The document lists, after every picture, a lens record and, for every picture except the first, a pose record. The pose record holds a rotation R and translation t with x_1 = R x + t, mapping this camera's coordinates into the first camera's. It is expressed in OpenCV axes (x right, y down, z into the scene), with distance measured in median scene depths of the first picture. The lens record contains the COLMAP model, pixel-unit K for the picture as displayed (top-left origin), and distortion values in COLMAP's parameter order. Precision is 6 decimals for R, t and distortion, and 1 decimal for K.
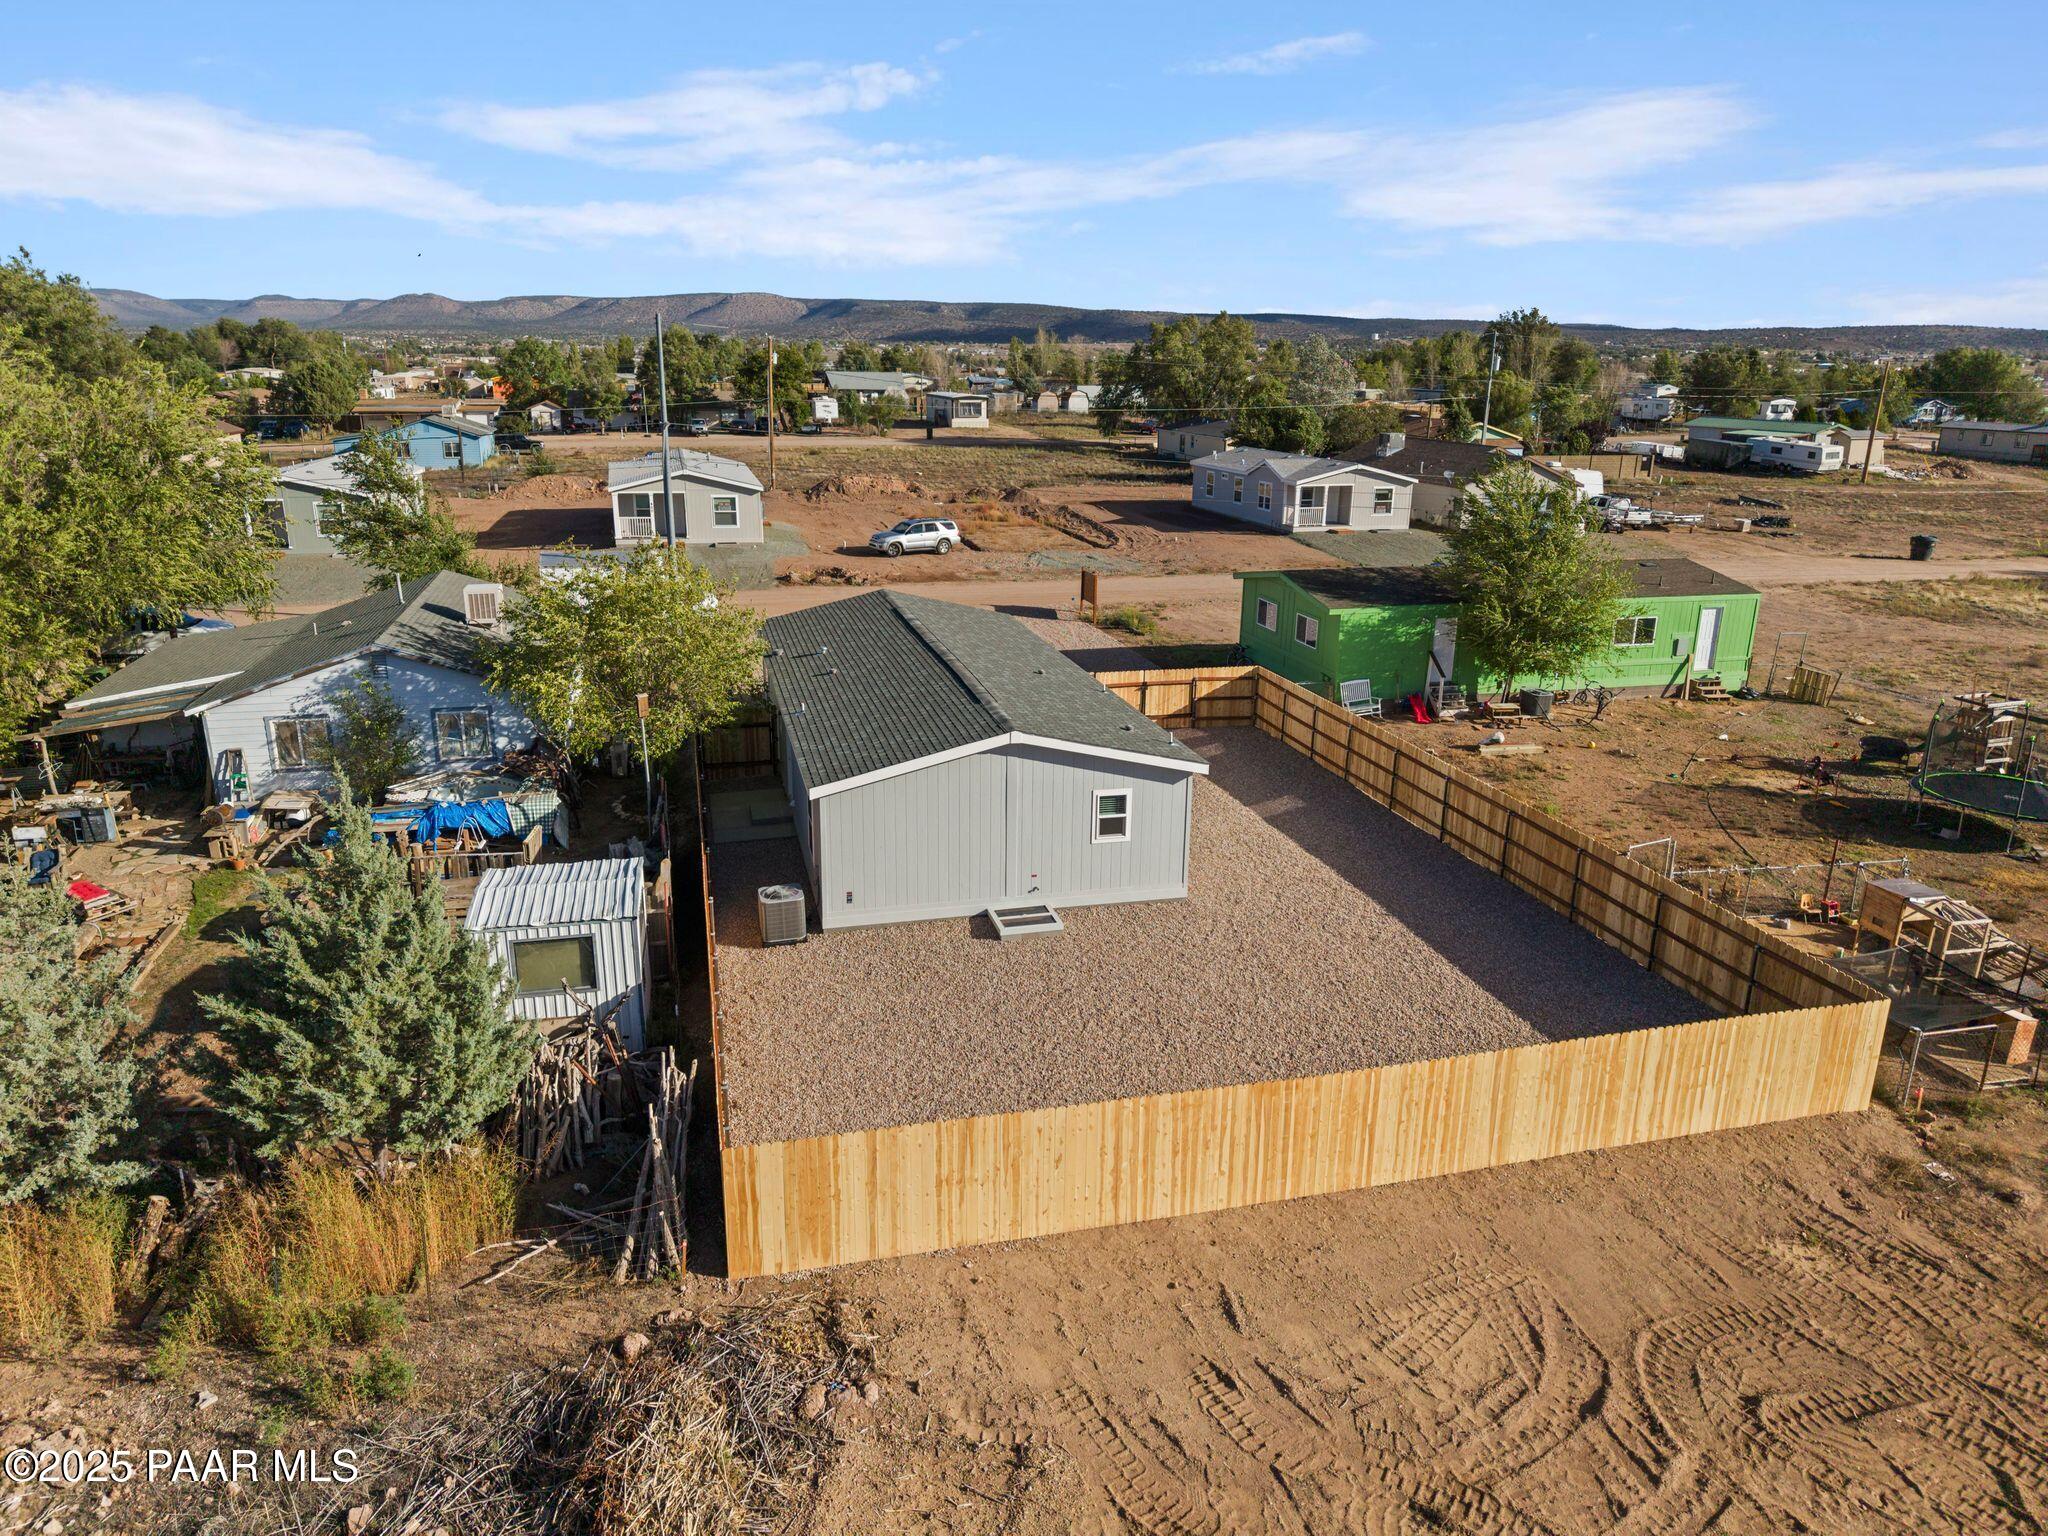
lens RADIAL K [[1352.2, 0, 1016.1], [0, 1352.2, 764.6], [0, 0, 1]] dist [0.032819, -0.033741]
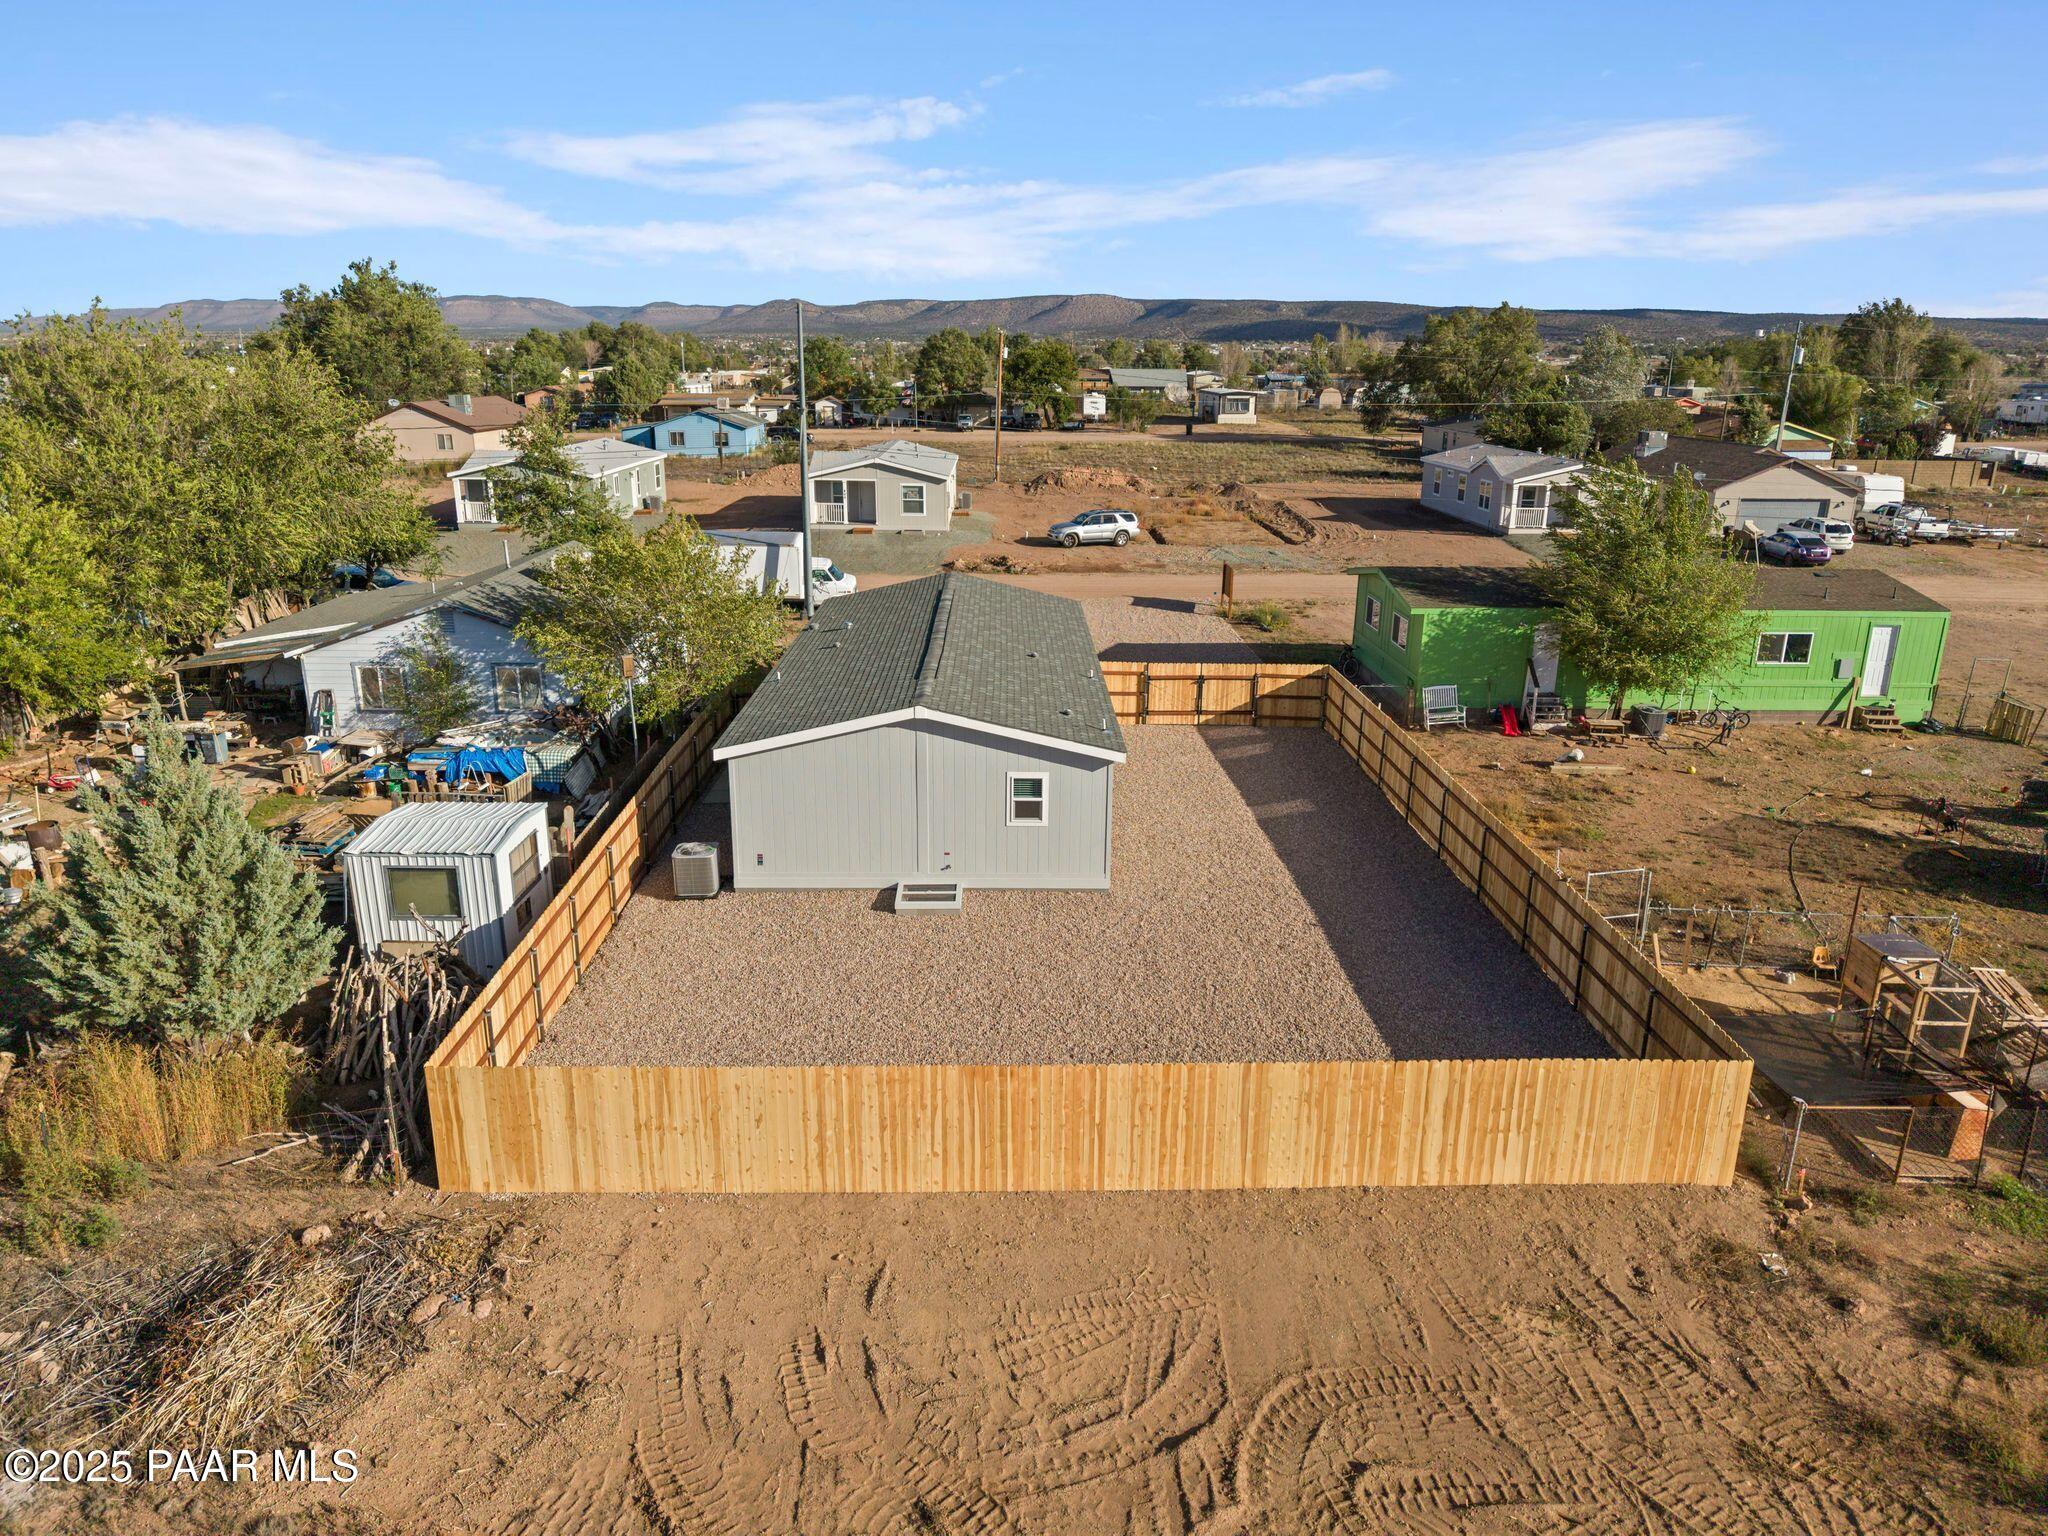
lens RADIAL K [[1352.2, 0, 1016.1], [0, 1352.2, 764.6], [0, 0, 1]] dist [0.032819, -0.033741]
pose [[0.973478, 0.064795, -0.219415, 0.236200], [-0.064740, 0.997874, 0.007446, 0.005232], [0.219431, 0.006956, 0.975603, 0.032897]]
